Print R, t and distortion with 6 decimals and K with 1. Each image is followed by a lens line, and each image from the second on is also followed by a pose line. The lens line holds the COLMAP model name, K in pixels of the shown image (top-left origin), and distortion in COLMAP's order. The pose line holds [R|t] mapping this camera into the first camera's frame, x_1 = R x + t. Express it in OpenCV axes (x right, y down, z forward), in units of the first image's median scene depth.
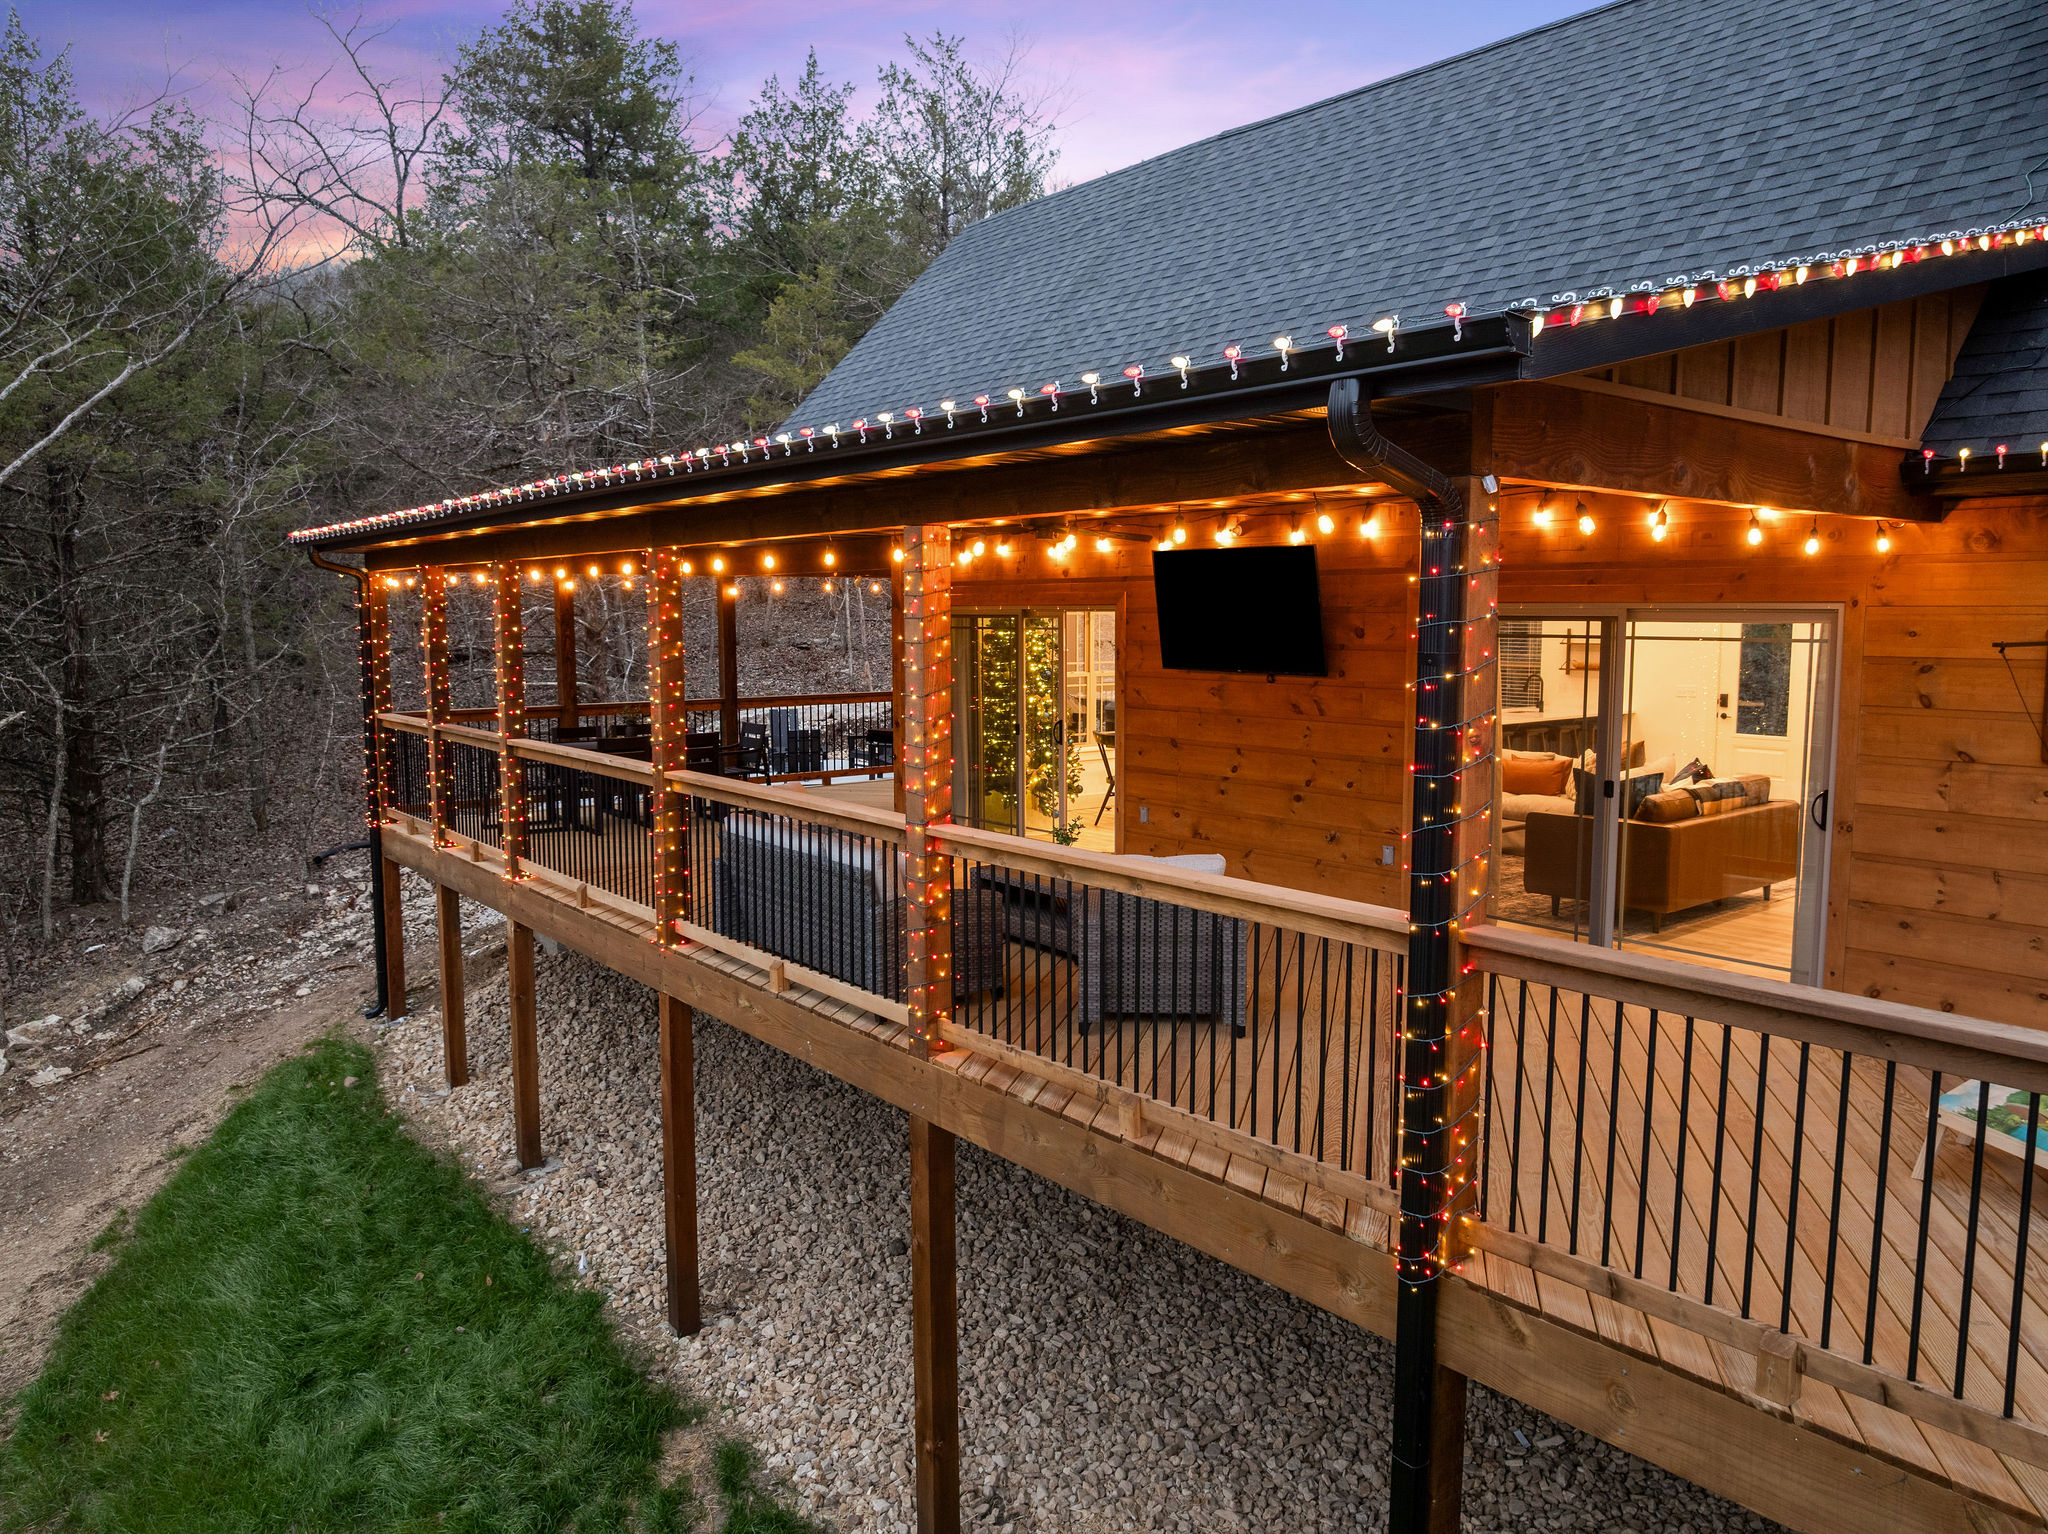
lens RADIAL K [[1446.2, 0, 1031.9], [0, 1446.2, 770.7], [0, 0, 1]] dist [-0.046588, 0.012130]
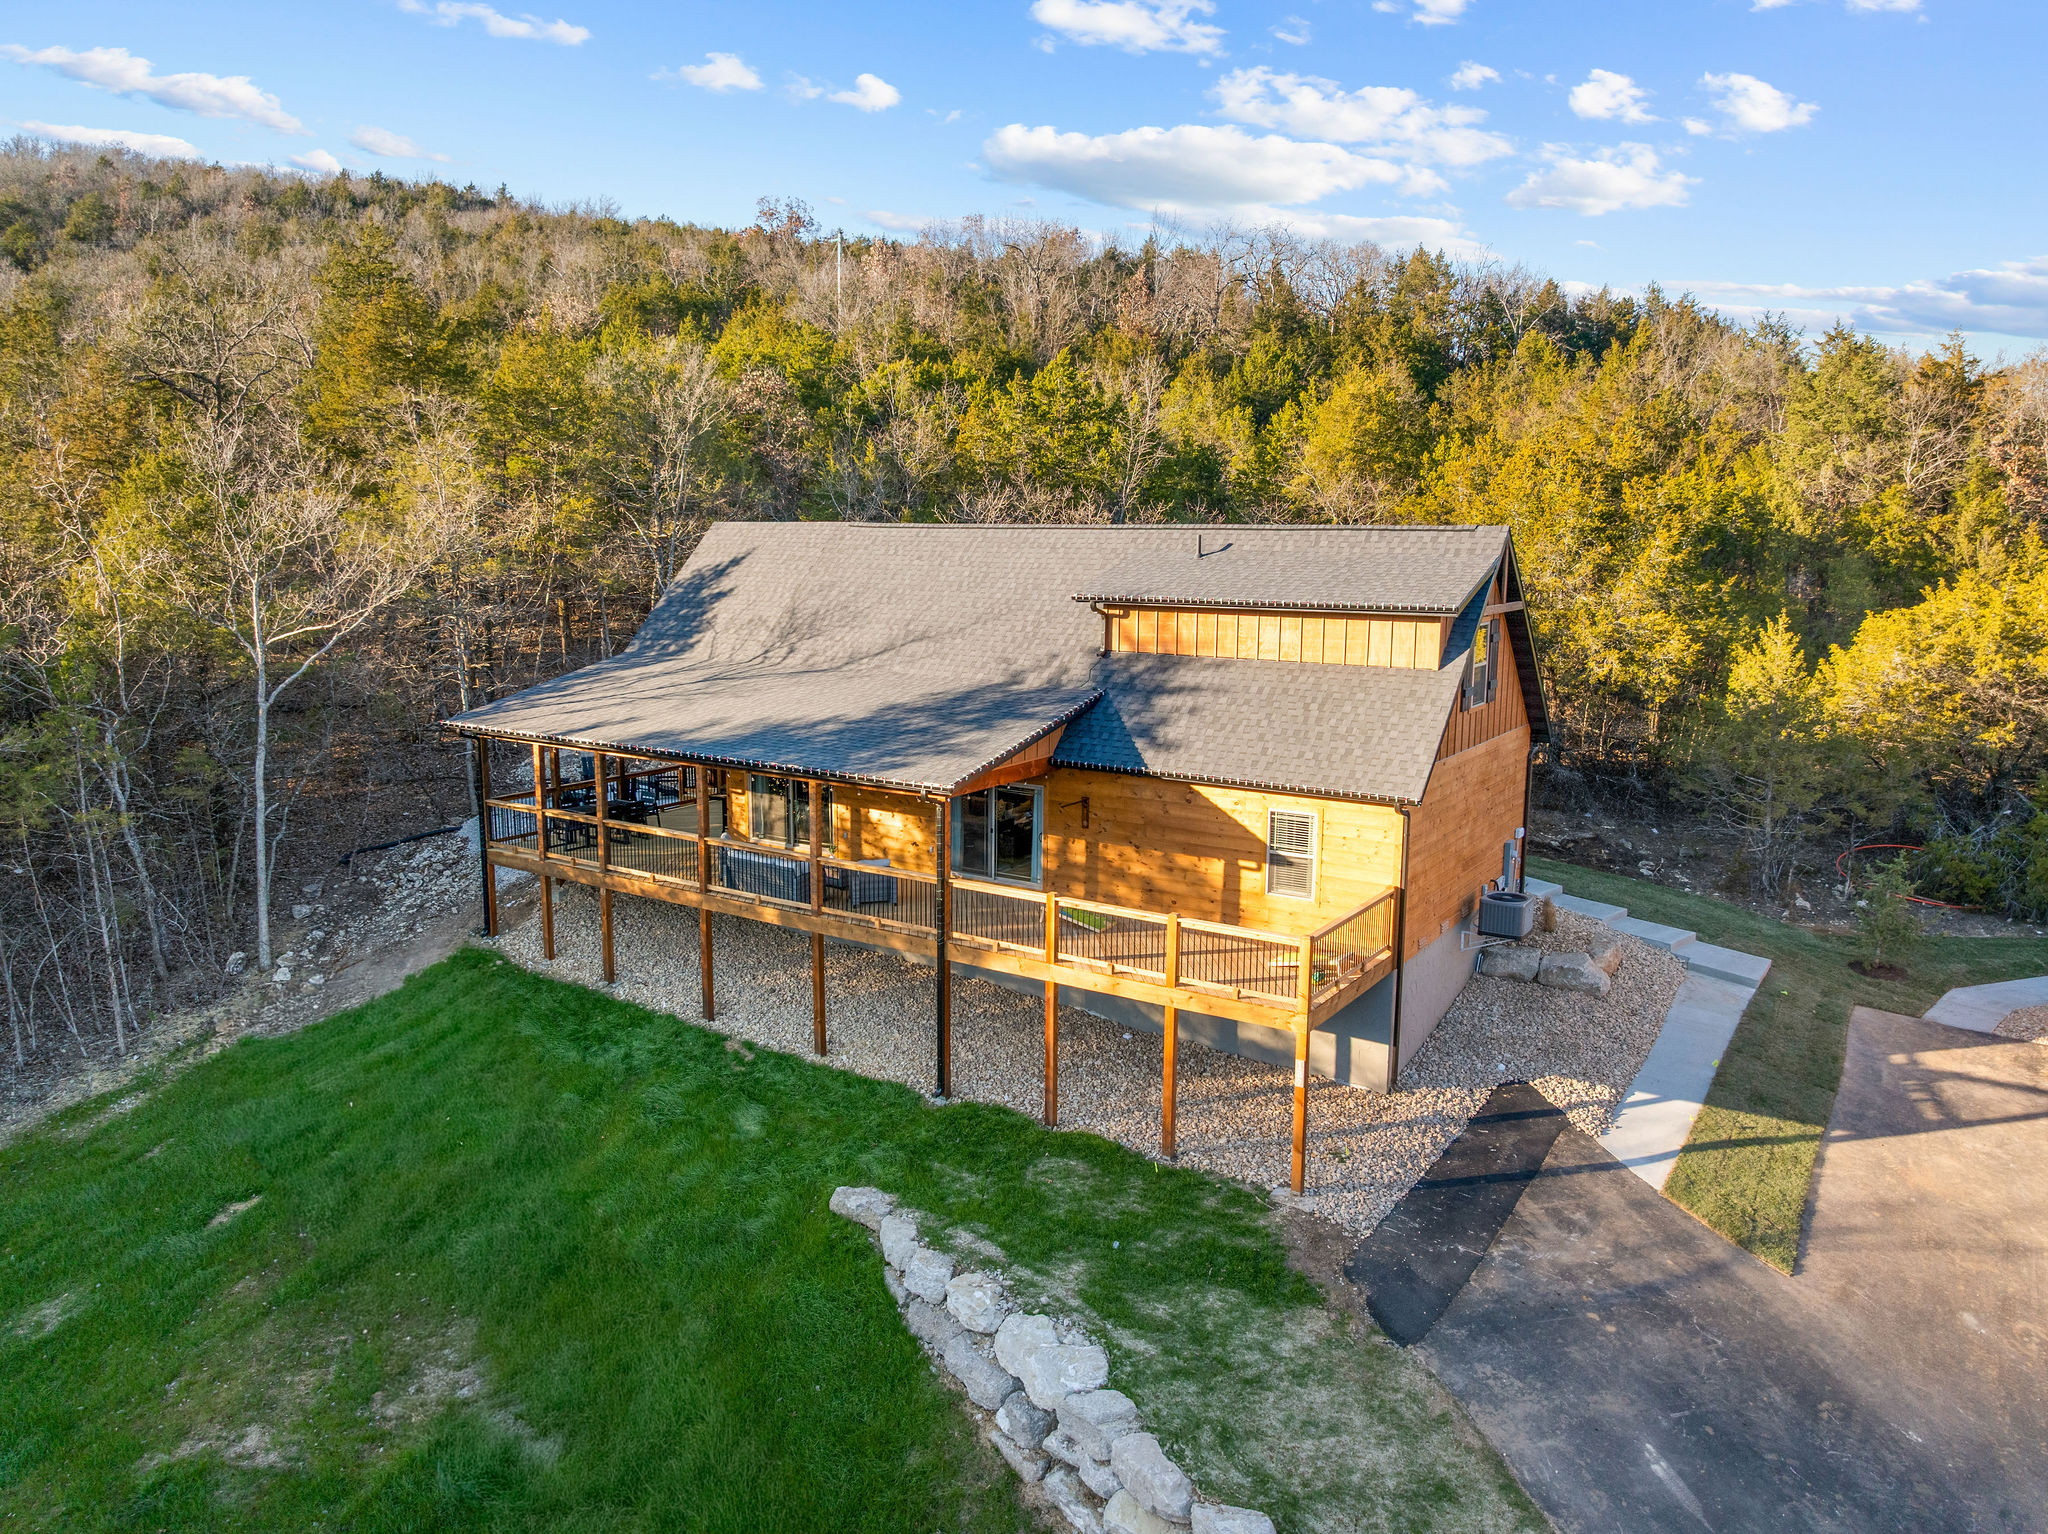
lens RADIAL K [[1446.2, 0, 1031.8], [0, 1446.2, 769.7], [0, 0, 1]] dist [-0.046588, 0.012130]
pose [[0.949655, -0.043382, 0.310281, -0.448366], [0.025358, 0.997761, 0.061891, -0.264425], [-0.312271, -0.050907, 0.948628, -1.783909]]
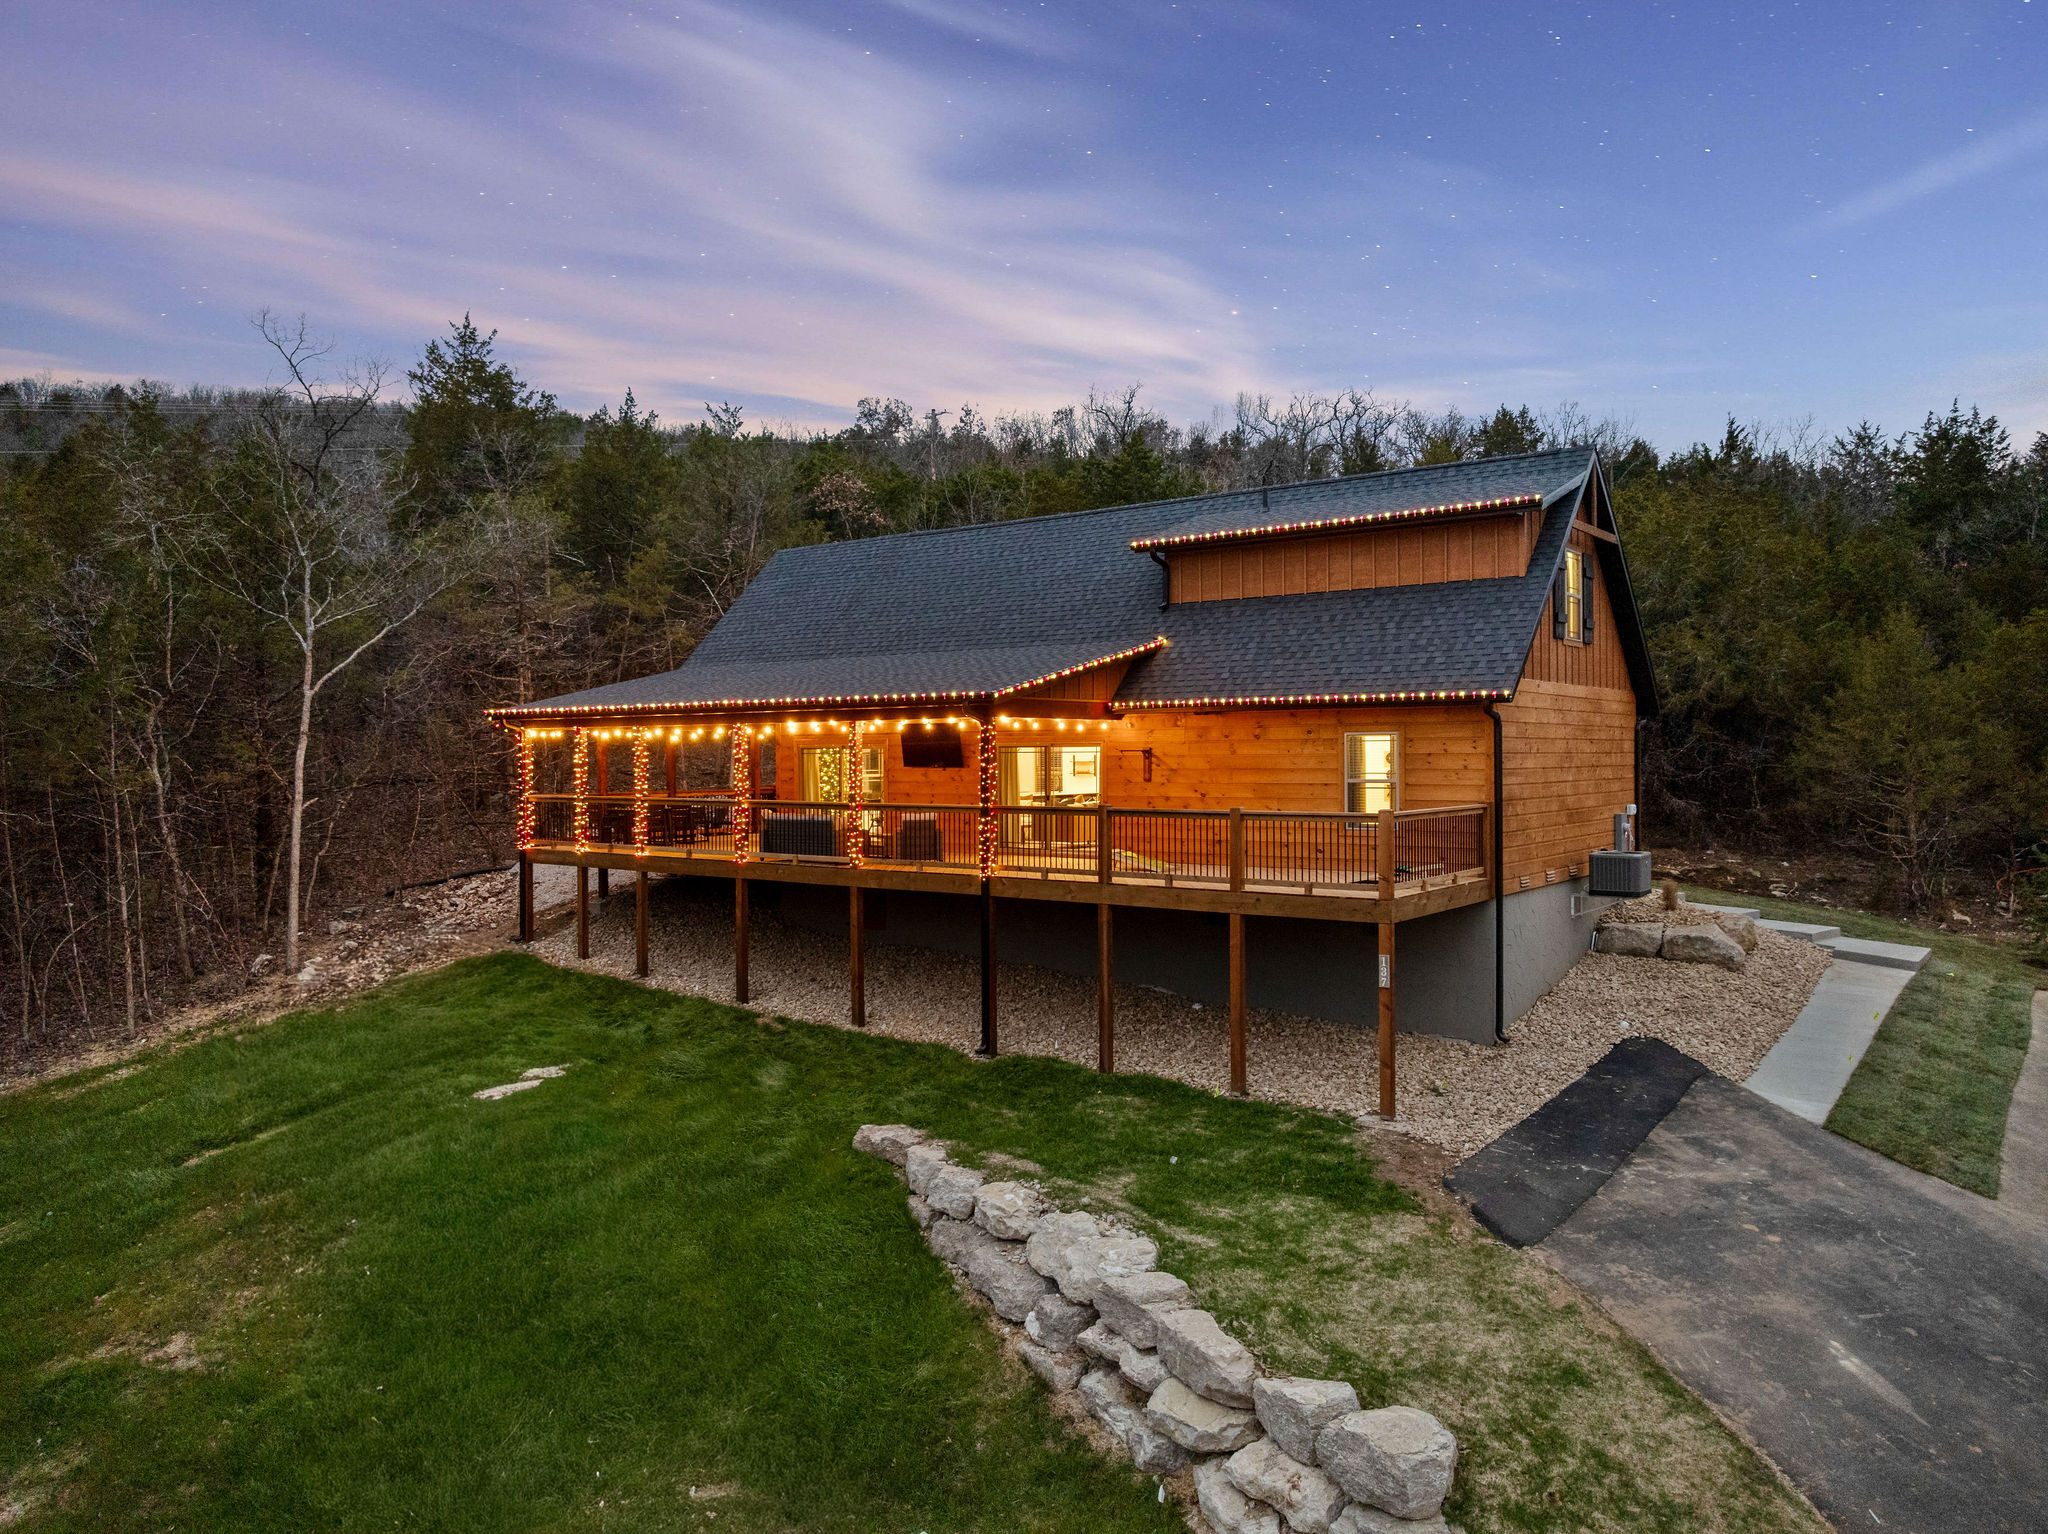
lens RADIAL K [[1446.2, 0, 1030.1], [0, 1446.2, 770.2], [0, 0, 1]] dist [-0.046588, 0.012130]
pose [[0.969515, -0.005765, 0.244966, -0.334281], [0.030341, 0.994854, -0.096673, 0.198907], [-0.243148, 0.101159, 0.964700, -1.626778]]
